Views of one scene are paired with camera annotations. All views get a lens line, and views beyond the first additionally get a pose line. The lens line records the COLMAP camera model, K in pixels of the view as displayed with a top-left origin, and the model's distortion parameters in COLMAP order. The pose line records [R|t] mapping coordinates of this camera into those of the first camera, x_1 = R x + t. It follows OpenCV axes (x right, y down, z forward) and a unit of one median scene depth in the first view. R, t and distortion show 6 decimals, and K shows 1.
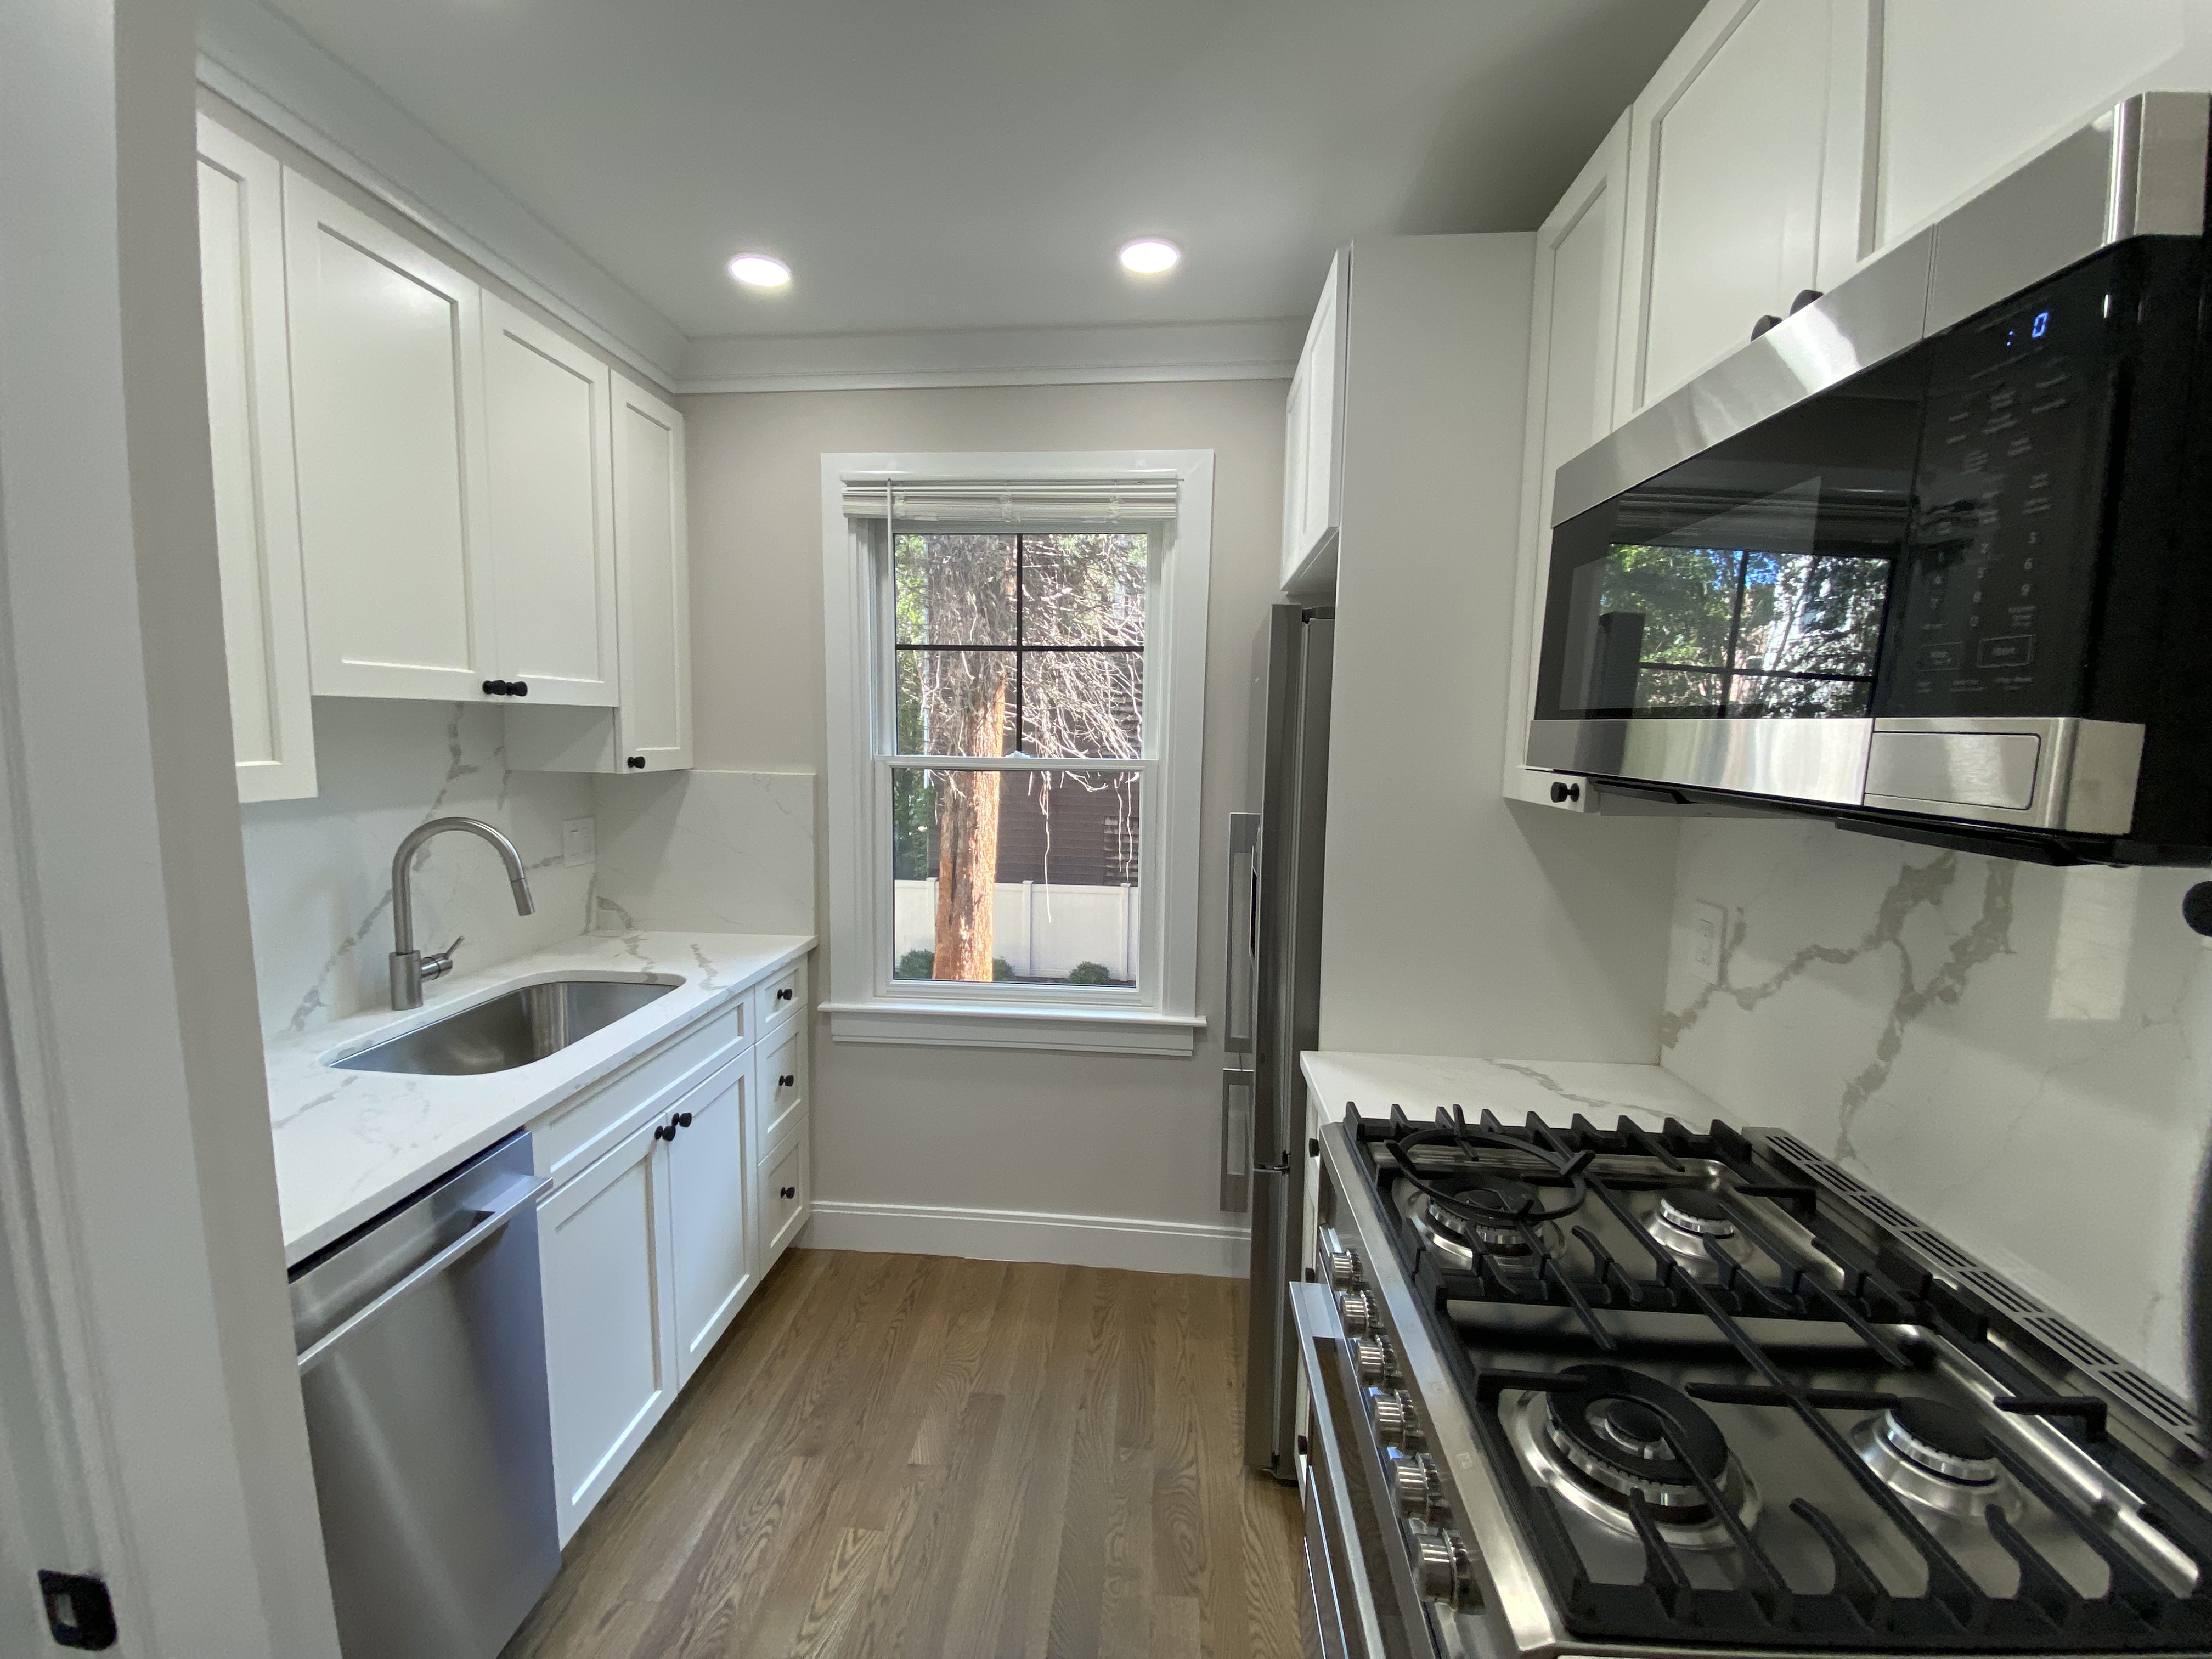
lens RADIAL K [[901.7, 0, 1102.3], [0, 901.7, 824.2], [0, 0, 1]] dist [0.013331, -0.016704]
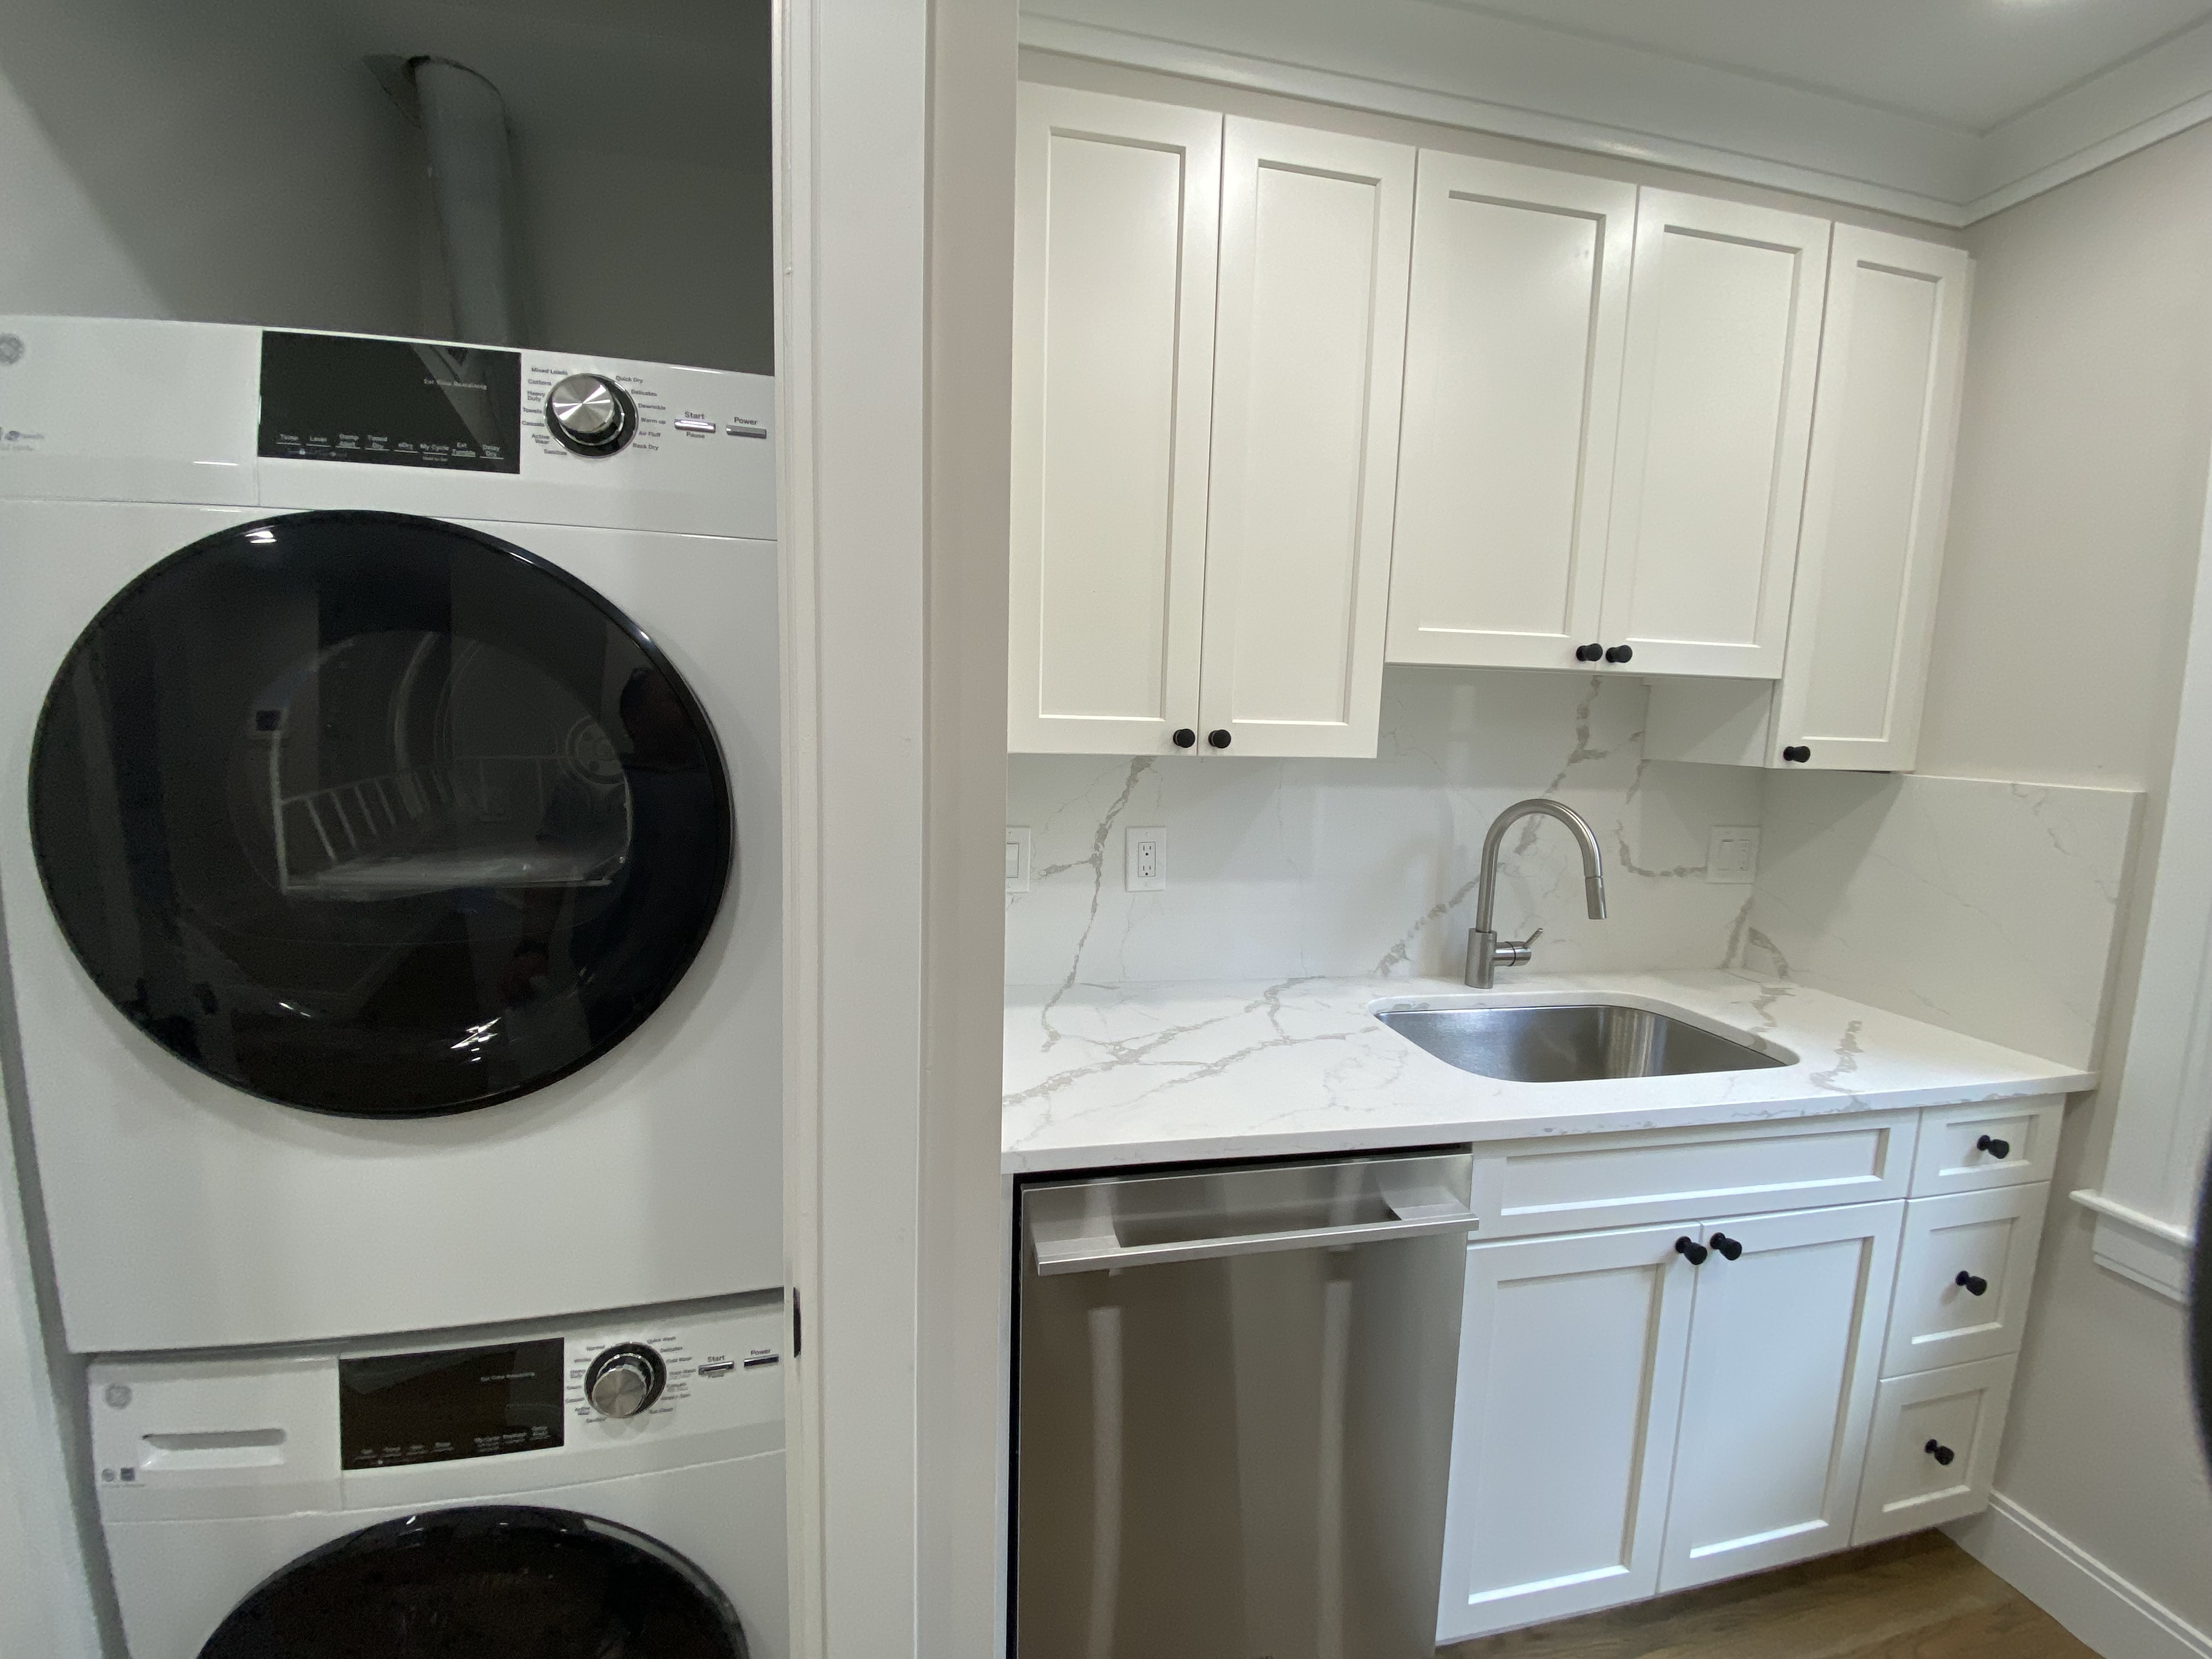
lens RADIAL K [[901.7, 0, 1081.8], [0, 901.7, 822.3], [0, 0, 1]] dist [0.013331, -0.016704]
pose [[0.276935, 0.102215, -0.955437, 0.038771], [-0.127836, 0.989406, 0.068795, 0.011921], [0.952347, 0.103088, 0.287068, 0.271794]]
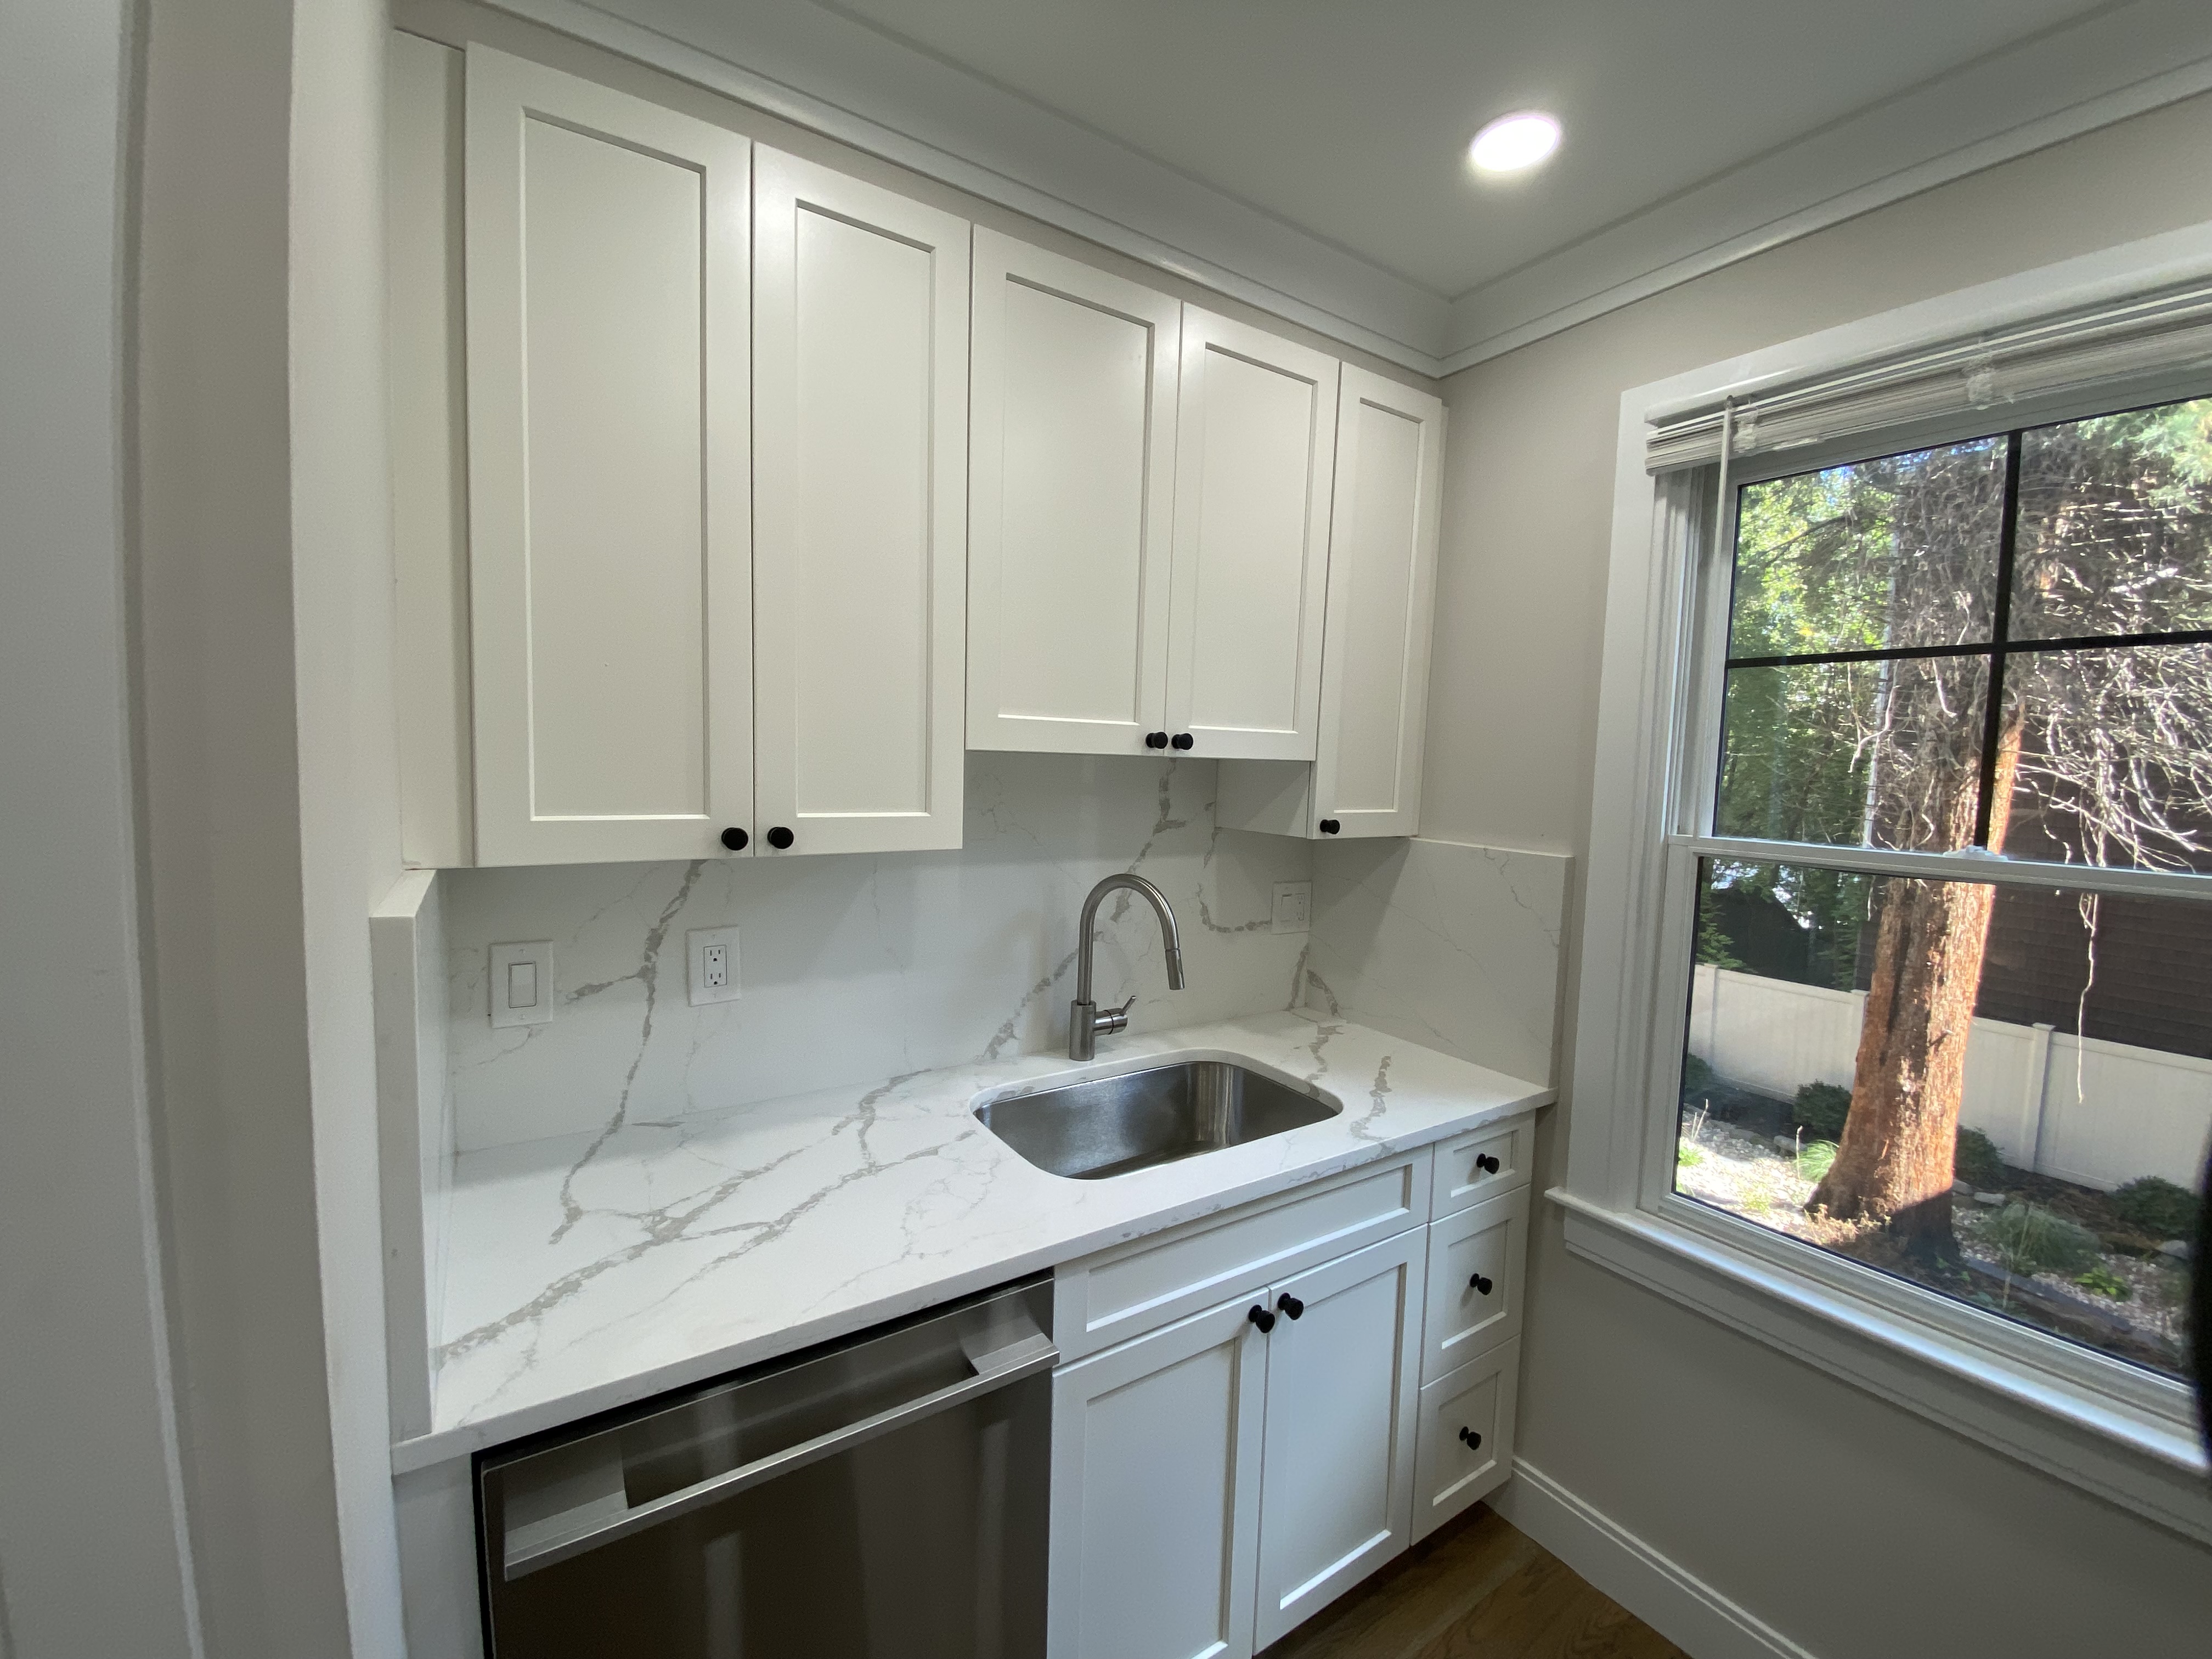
lens RADIAL K [[901.7, 0, 1079.6], [0, 901.7, 819.9], [0, 0, 1]] dist [0.013331, -0.016704]
pose [[0.604672, 0.059040, -0.794284, 0.003529], [-0.104904, 0.994465, -0.005942, -0.051929], [0.789536, 0.086916, 0.607518, 0.359392]]
